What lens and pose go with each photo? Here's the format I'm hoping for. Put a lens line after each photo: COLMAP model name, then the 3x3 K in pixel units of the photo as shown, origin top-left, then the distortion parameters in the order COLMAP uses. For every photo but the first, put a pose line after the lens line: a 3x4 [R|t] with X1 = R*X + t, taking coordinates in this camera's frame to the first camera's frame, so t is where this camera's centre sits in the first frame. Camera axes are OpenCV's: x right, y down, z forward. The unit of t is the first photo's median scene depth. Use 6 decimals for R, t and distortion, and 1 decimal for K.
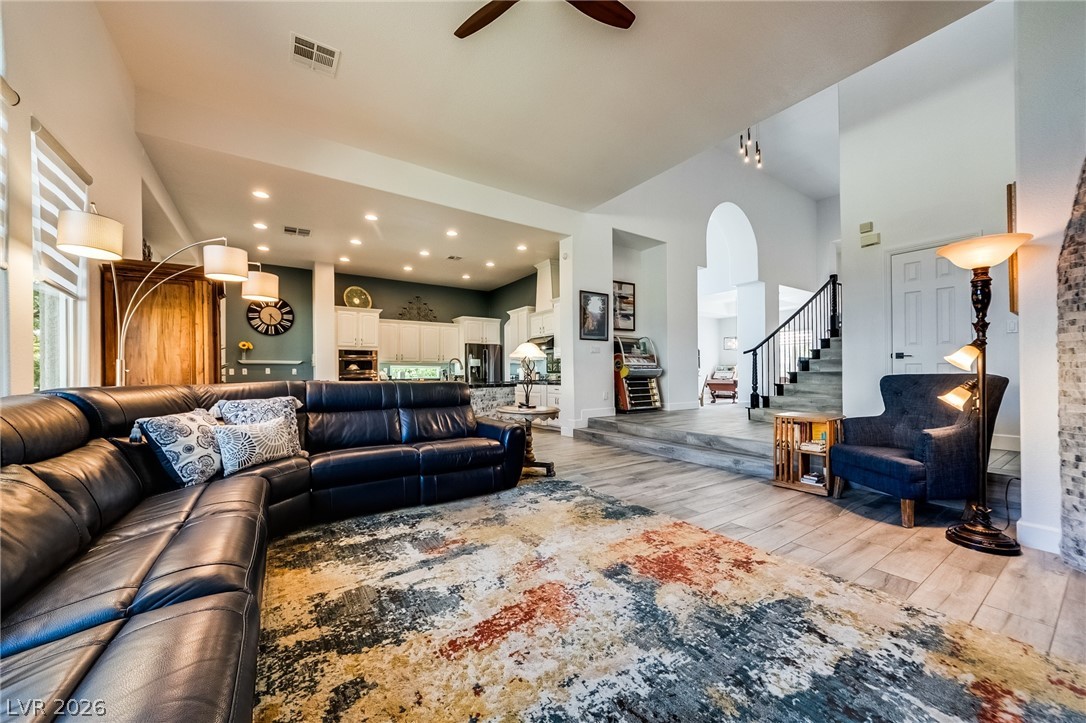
lens RADIAL K [[394.3, 0, 538.2], [0, 394.3, 370.3], [0, 0, 1]] dist [-0.000934, -0.000335]
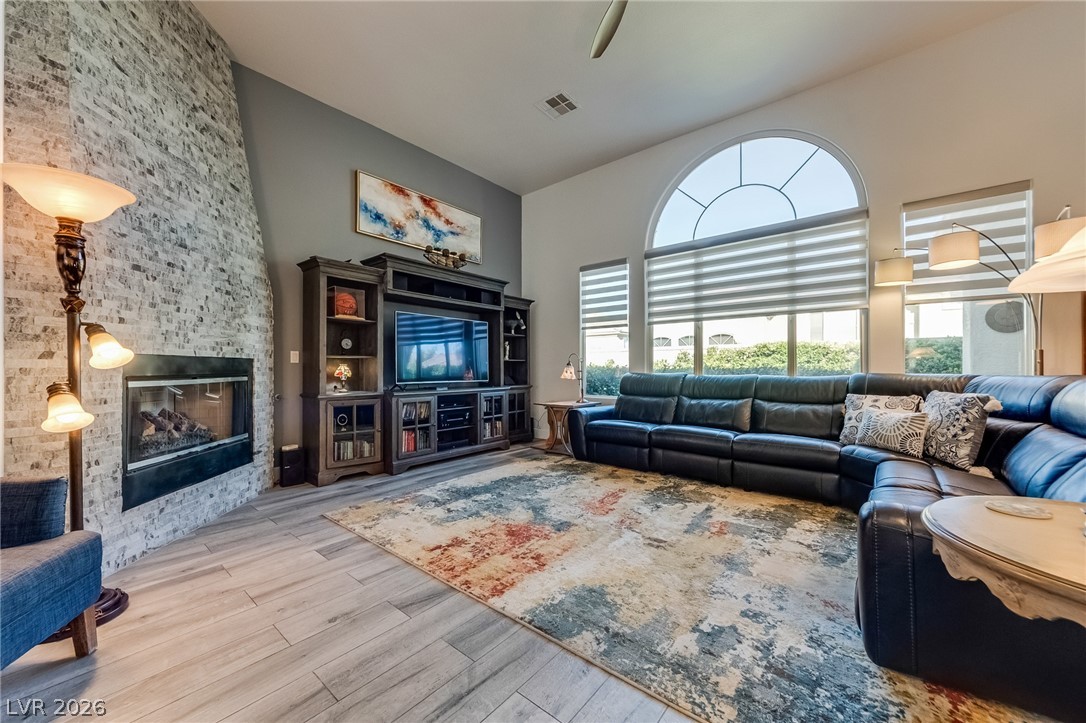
lens RADIAL K [[394.3, 0, 538.2], [0, 394.3, 370.3], [0, 0, 1]] dist [-0.000934, -0.000335]
pose [[-0.960525, 0.010458, -0.277996, 0.580138], [0.010622, 0.999943, 0.000917, 0.011155], [0.277990, -0.002072, -0.960582, 2.056051]]
